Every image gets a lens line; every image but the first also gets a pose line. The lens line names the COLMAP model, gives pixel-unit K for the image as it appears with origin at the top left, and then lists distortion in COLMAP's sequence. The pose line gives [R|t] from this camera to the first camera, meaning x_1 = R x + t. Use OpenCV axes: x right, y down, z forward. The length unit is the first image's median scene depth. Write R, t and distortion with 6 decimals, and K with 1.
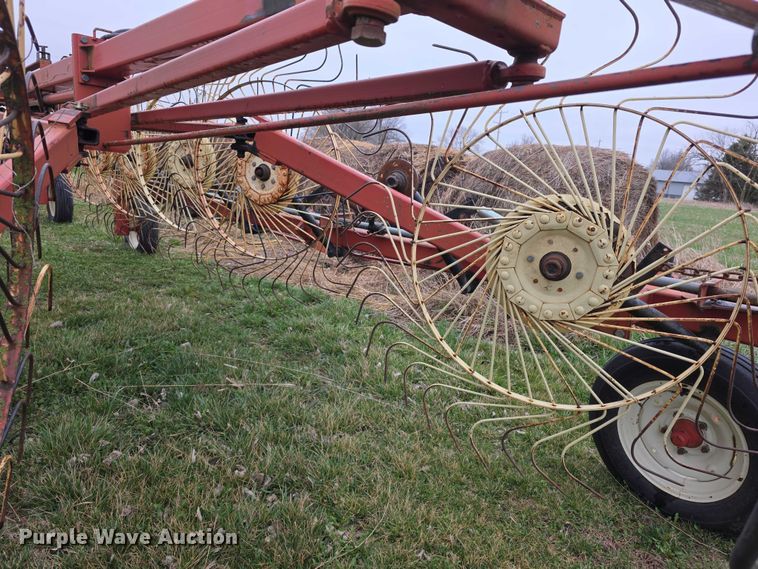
lens RADIAL K [[481.1, 0, 358.3], [0, 481.1, 274.1], [0, 0, 1]] dist [0.044826, -0.024144]
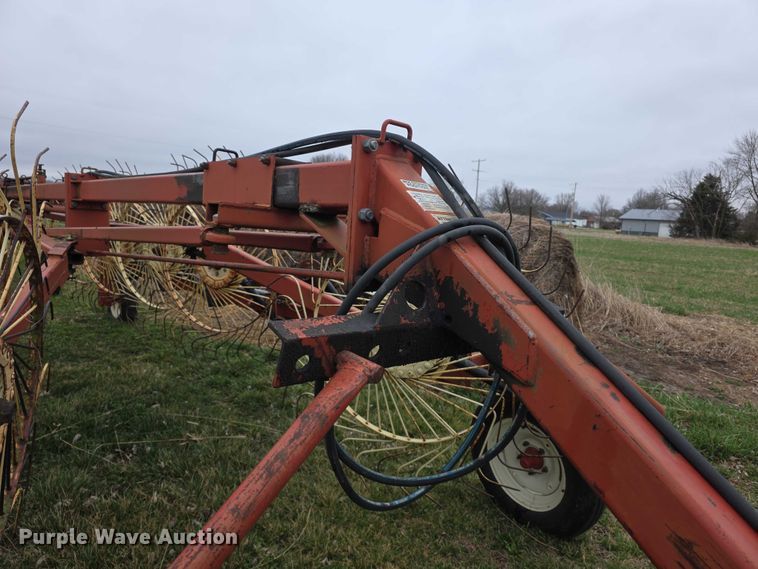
lens RADIAL K [[481.1, 0, 358.3], [0, 481.1, 274.1], [0, 0, 1]] dist [0.044826, -0.024144]
pose [[0.998941, -0.039164, 0.024146, 0.150135], [0.041330, 0.994436, -0.096896, -0.048992], [-0.020216, 0.097791, 0.995002, -0.274485]]
